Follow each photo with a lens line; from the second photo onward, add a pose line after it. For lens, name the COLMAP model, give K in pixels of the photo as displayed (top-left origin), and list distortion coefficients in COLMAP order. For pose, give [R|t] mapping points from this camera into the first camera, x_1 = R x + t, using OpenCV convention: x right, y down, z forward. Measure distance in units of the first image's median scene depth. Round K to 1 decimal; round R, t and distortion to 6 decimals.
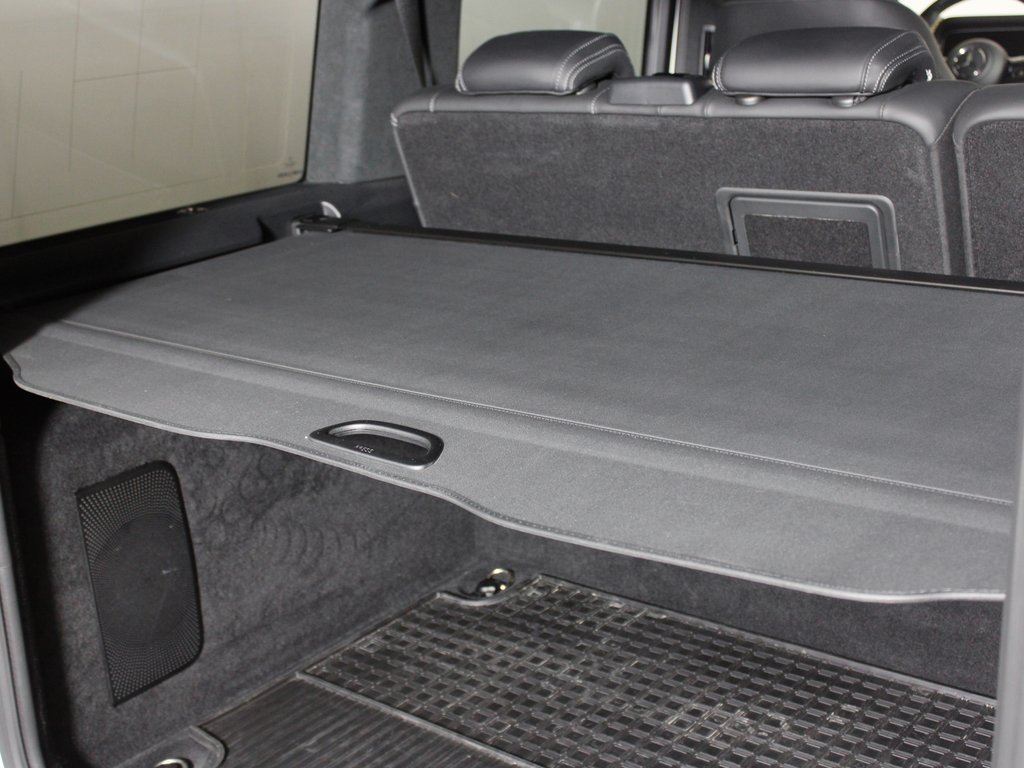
lens RADIAL K [[1318.3, 0, 509.7], [0, 1318.3, 382.6], [0, 0, 1]] dist [-0.058986, 0.000000]
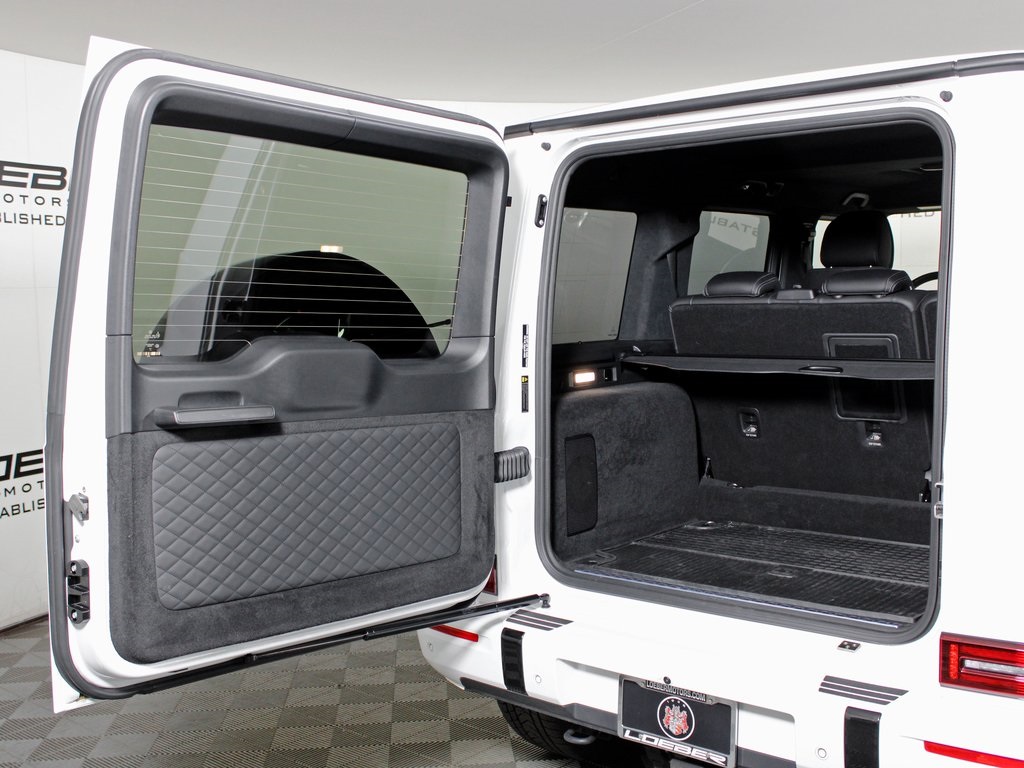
lens RADIAL K [[1115.6, 0, 512.2], [0, 1115.6, 388.6], [0, 0, 1]] dist [-0.098401, 0.000000]
pose [[0.998291, 0.039659, -0.042931, -0.306066], [-0.047692, 0.977360, -0.206139, 0.378336], [0.033784, 0.207834, 0.977580, -0.933831]]
